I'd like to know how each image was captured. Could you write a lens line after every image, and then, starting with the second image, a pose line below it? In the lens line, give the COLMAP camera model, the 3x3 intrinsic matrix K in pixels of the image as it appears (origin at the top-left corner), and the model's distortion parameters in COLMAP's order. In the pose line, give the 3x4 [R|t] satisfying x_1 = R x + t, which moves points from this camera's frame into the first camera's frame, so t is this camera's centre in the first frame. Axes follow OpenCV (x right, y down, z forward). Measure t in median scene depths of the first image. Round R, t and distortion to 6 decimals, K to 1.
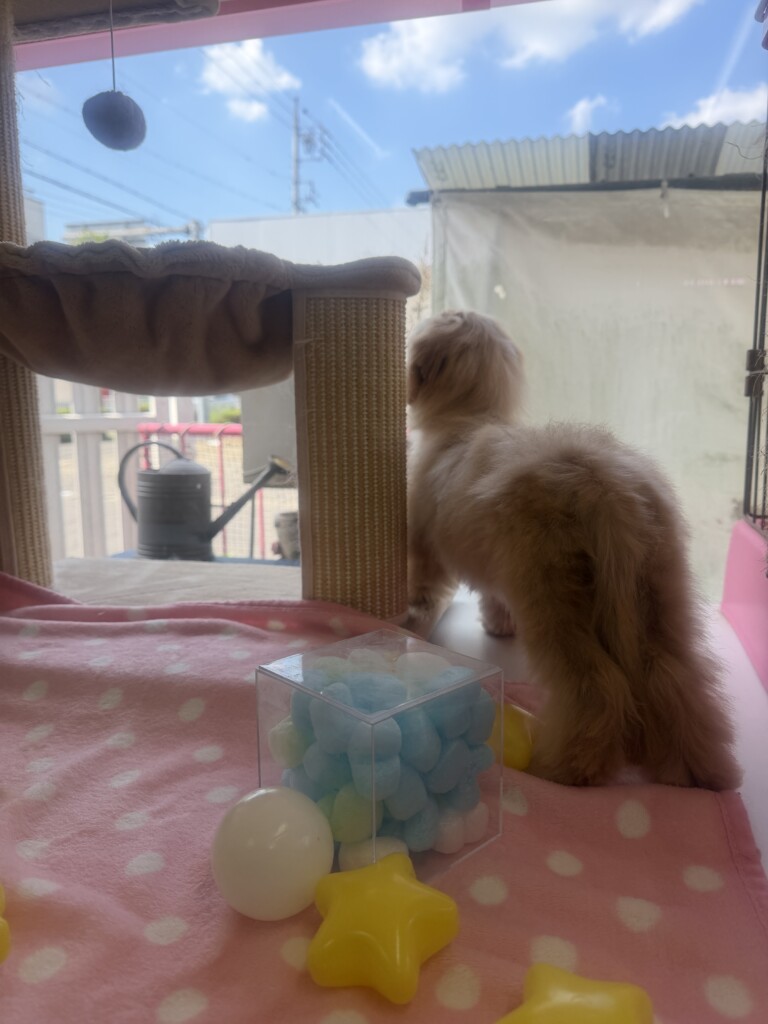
lens RADIAL K [[735.5, 0, 384.0], [0, 735.5, 512.0], [0, 0, 1]] dist [-0.007541, -0.036606]
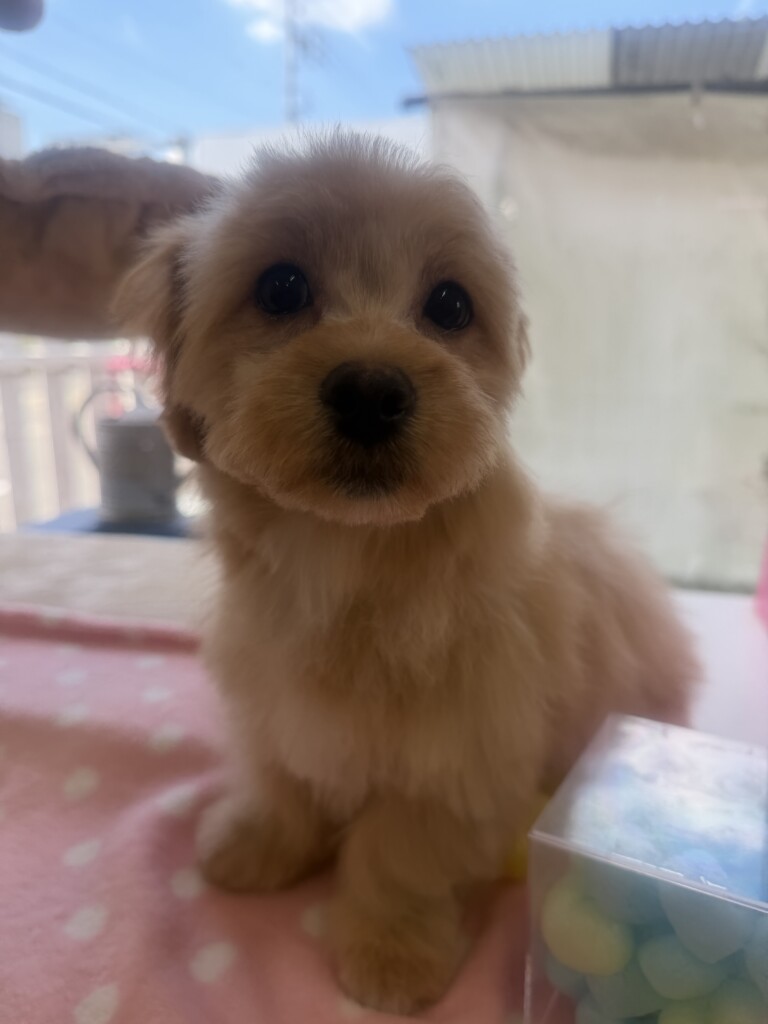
lens RADIAL K [[750.8, 0, 381.1], [0, 750.8, 478.3], [0, 0, 1]] dist [-0.009367, -0.009764]
pose [[0.999966, 0.005602, -0.006113, 0.017452], [-0.005268, 0.998565, 0.053284, -0.031583], [0.006402, -0.053250, 0.998561, 0.092784]]
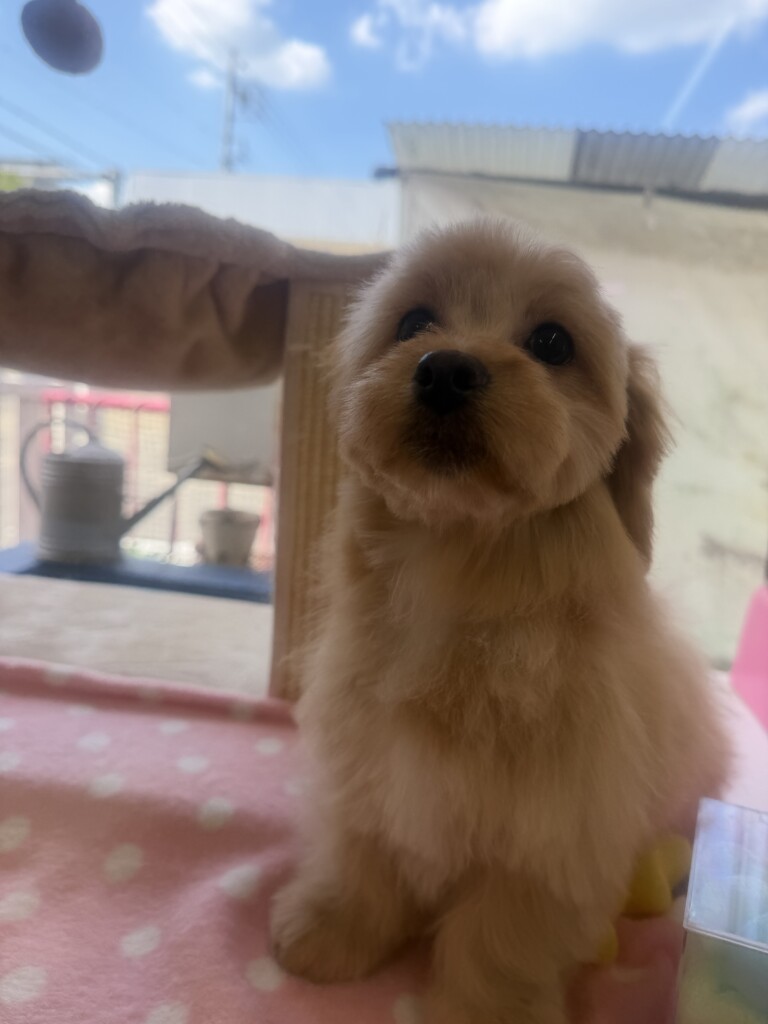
lens RADIAL K [[745.3, 0, 382.1], [0, 745.3, 473.3], [0, 0, 1]] dist [-0.006128, -0.002608]
pose [[0.989920, 0.070089, 0.123072, -0.048787], [-0.067831, 0.997444, -0.022449, -0.038408], [-0.124331, 0.013875, 0.992144, 0.093628]]
